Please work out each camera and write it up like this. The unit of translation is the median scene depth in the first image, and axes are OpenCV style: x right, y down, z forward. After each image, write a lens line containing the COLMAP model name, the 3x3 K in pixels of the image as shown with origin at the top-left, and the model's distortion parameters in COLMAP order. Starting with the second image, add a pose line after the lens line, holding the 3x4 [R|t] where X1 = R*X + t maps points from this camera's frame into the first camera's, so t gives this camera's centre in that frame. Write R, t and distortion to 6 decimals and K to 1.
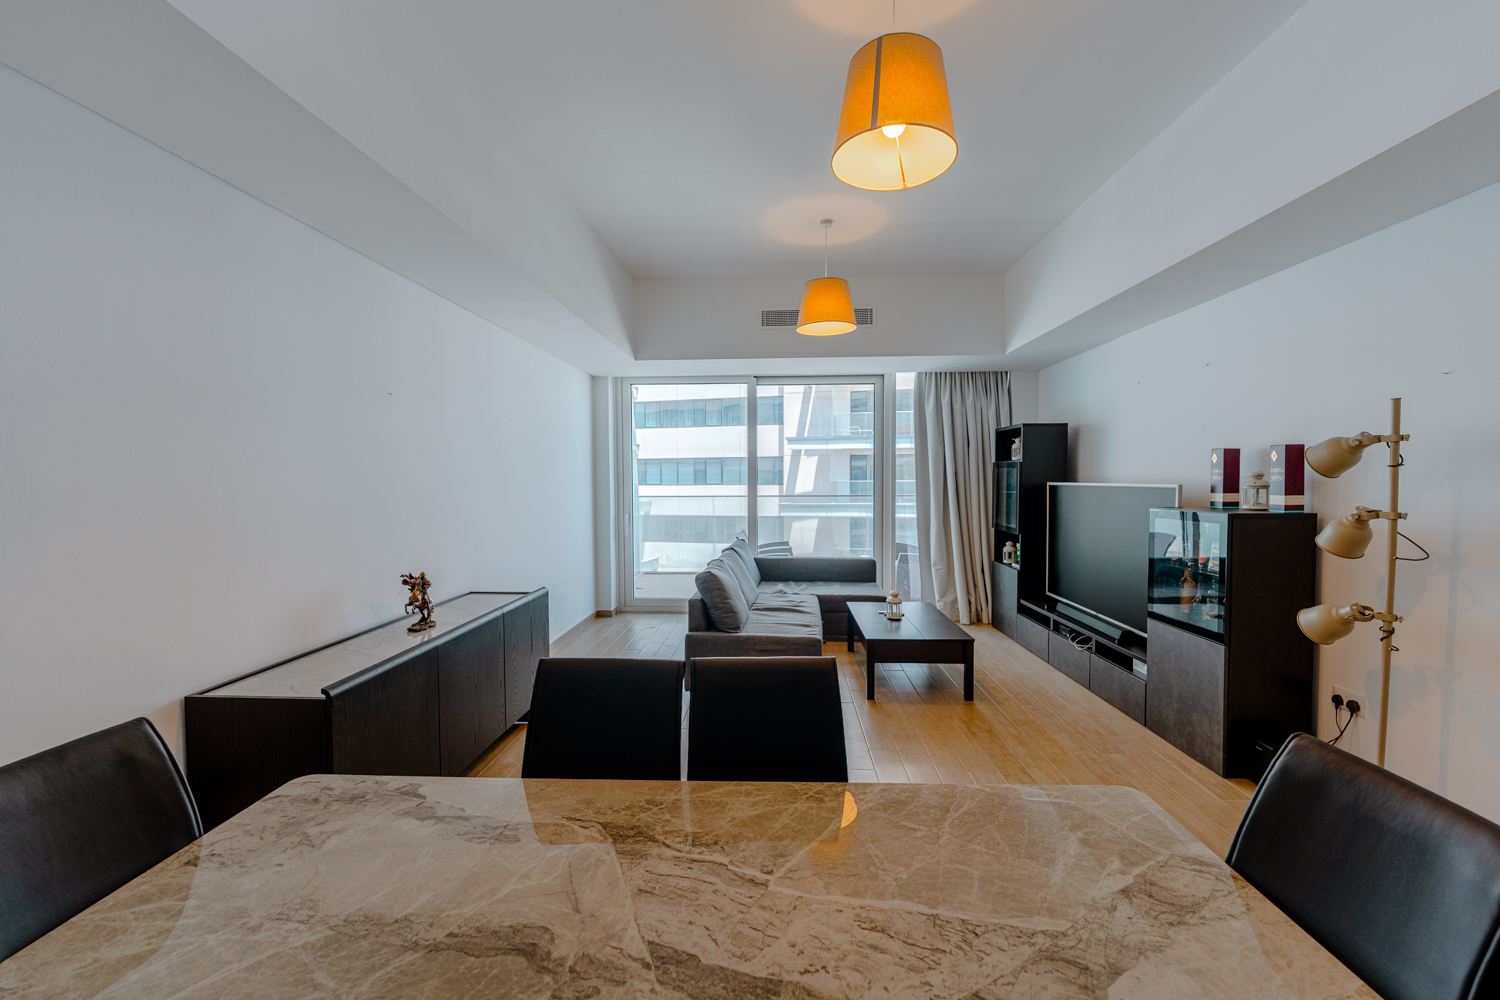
lens RADIAL K [[608.5, 0, 753.1], [0, 608.5, 485.2], [0, 0, 1]] dist [-0.000386, -0.000082]
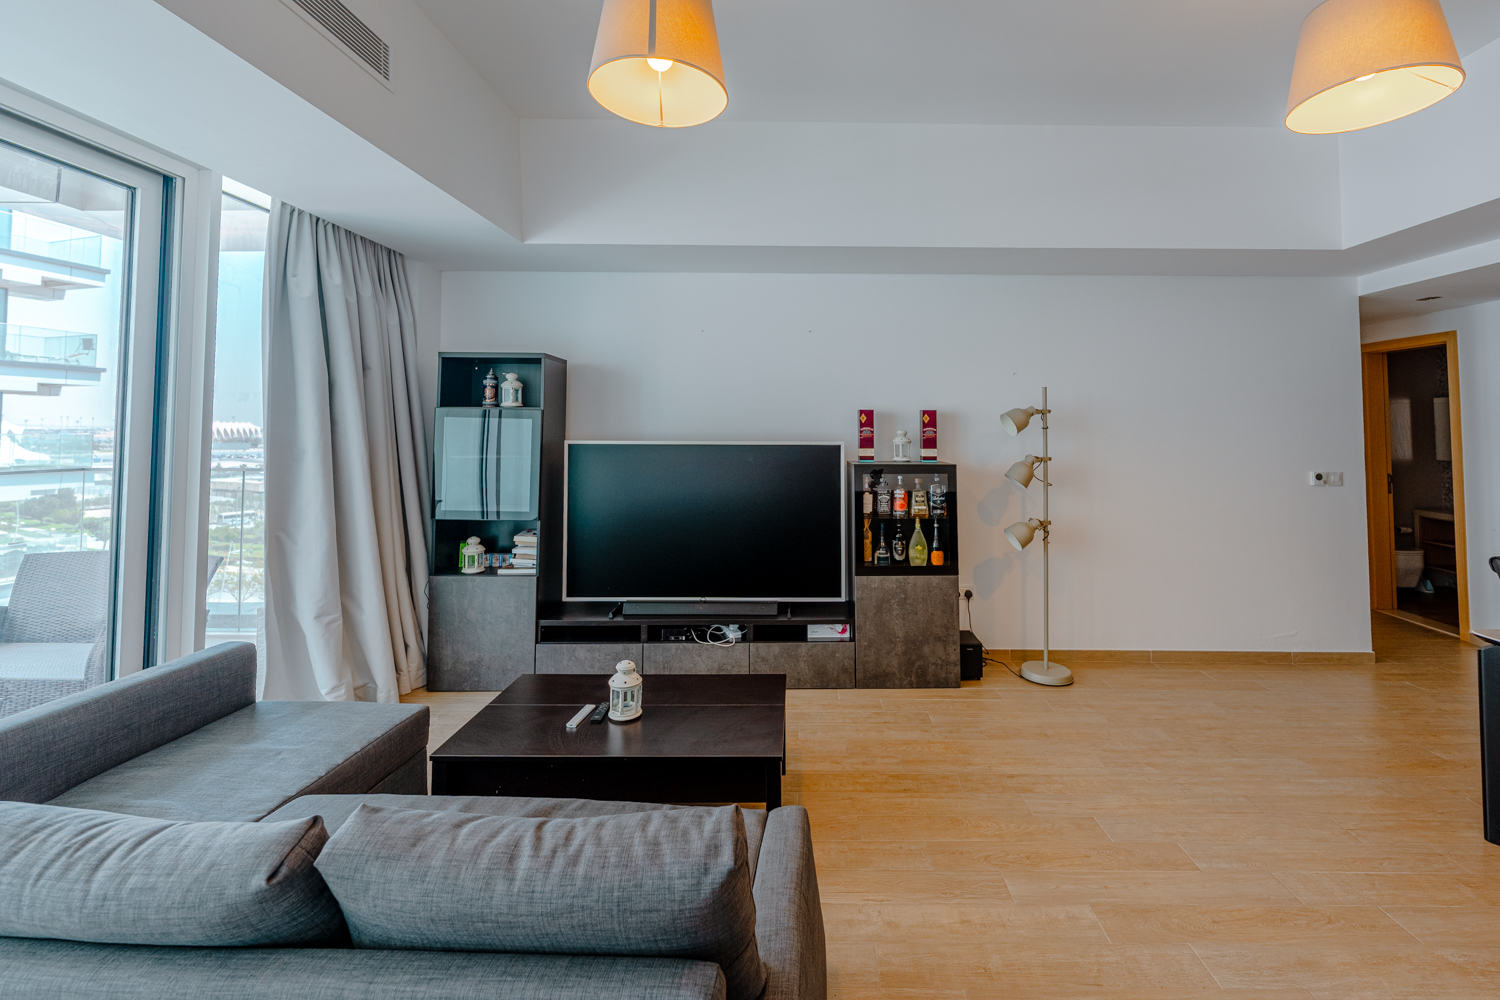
lens RADIAL K [[657.7, 0, 752.2], [0, 657.7, 402.0], [0, 0, 1]] dist [-0.000219, 0.000051]
pose [[-0.054478, 0.041606, 0.997648, -0.462984], [0.008843, 0.999112, -0.041184, -0.026166], [-0.998476, 0.006578, -0.054797, 1.322556]]
